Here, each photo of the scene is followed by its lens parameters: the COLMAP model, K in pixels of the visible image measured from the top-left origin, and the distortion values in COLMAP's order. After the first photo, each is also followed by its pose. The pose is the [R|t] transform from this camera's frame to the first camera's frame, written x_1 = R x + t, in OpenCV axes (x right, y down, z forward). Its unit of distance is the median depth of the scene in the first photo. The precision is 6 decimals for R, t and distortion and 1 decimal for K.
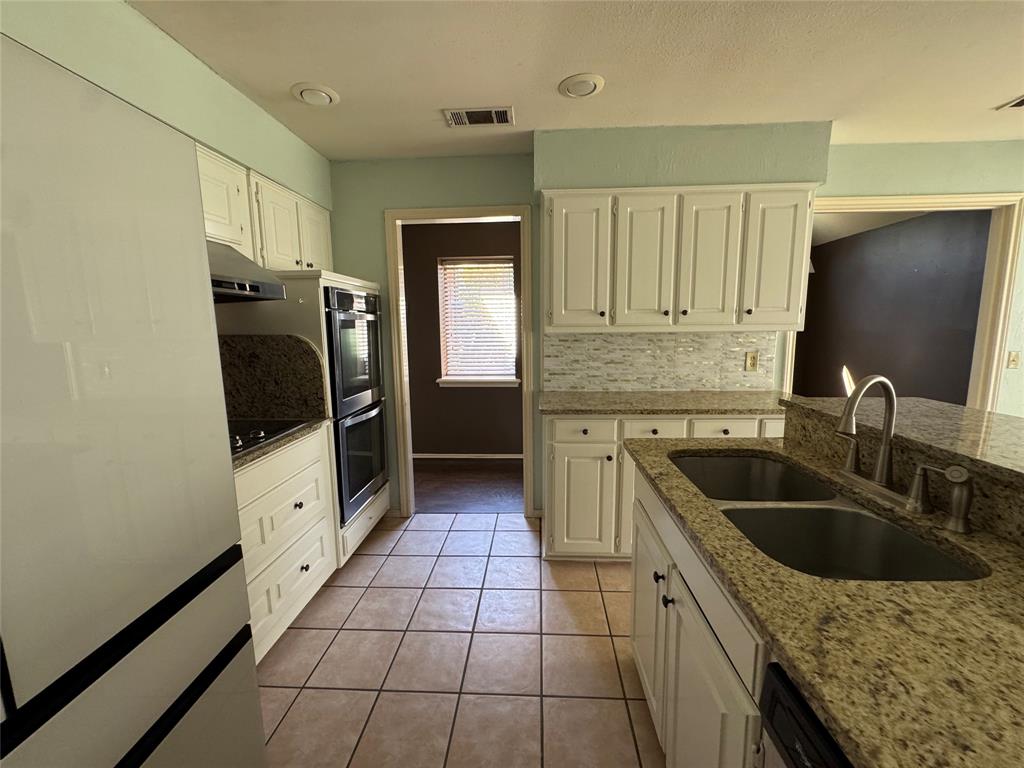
lens RADIAL K [[412.9, 0, 511.6], [0, 412.9, 380.1], [0, 0, 1]] dist [-0.001771, 0.000544]
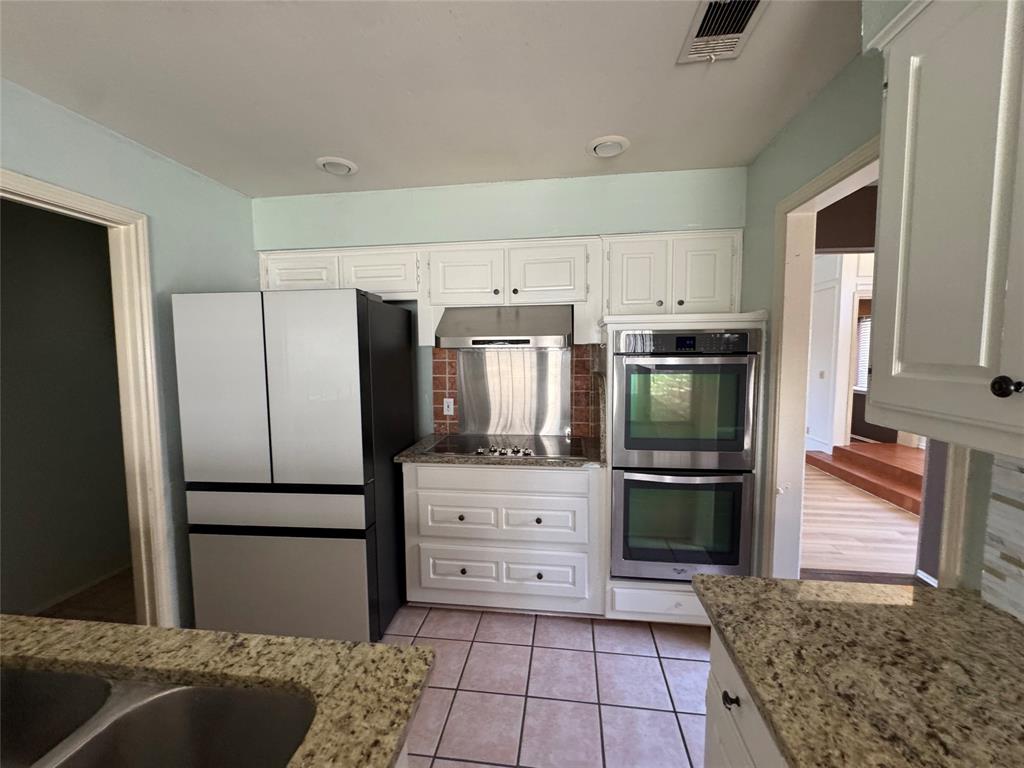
lens RADIAL K [[412.9, 0, 513.4], [0, 412.9, 381.6], [0, 0, 1]] dist [-0.001771, 0.000544]
pose [[-0.068865, 0.091262, -0.993443, 0.799483], [-0.120925, 0.987701, 0.099117, -0.252831], [0.990270, 0.126958, -0.056982, 1.202822]]
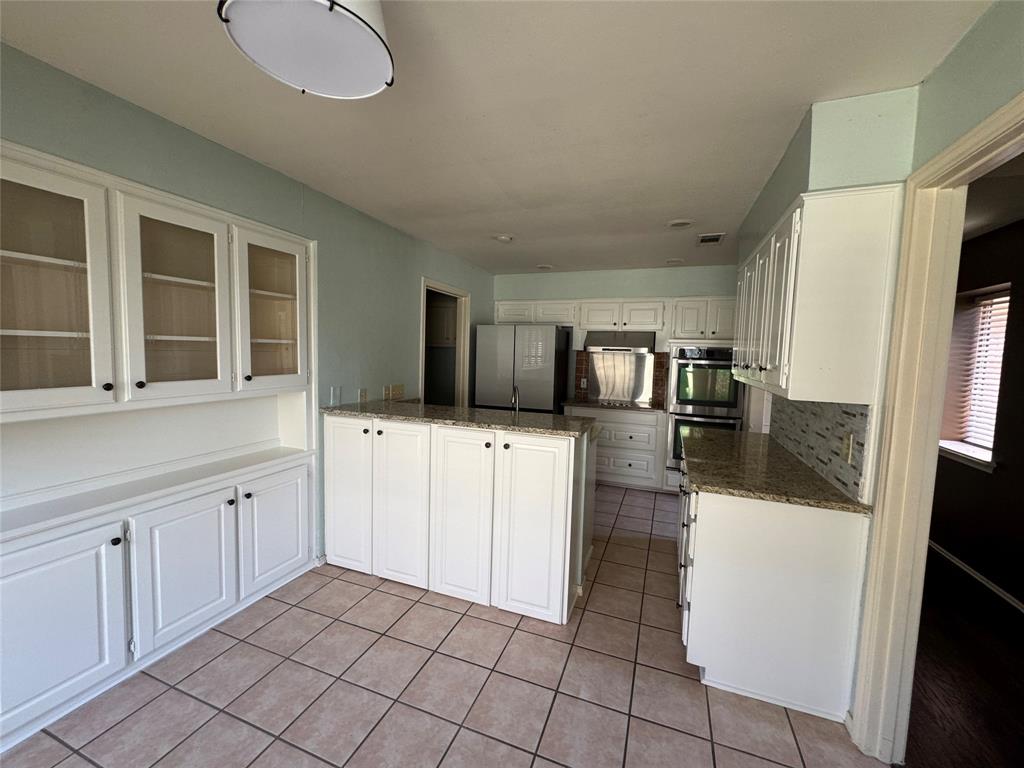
lens RADIAL K [[412.9, 0, 512.2], [0, 412.9, 385.2], [0, 0, 1]] dist [-0.001771, 0.000544]
pose [[-0.291395, 0.080919, -0.953174, 2.497707], [-0.150440, 0.980141, 0.129199, -0.262041], [0.944699, 0.181043, -0.273435, 1.207447]]
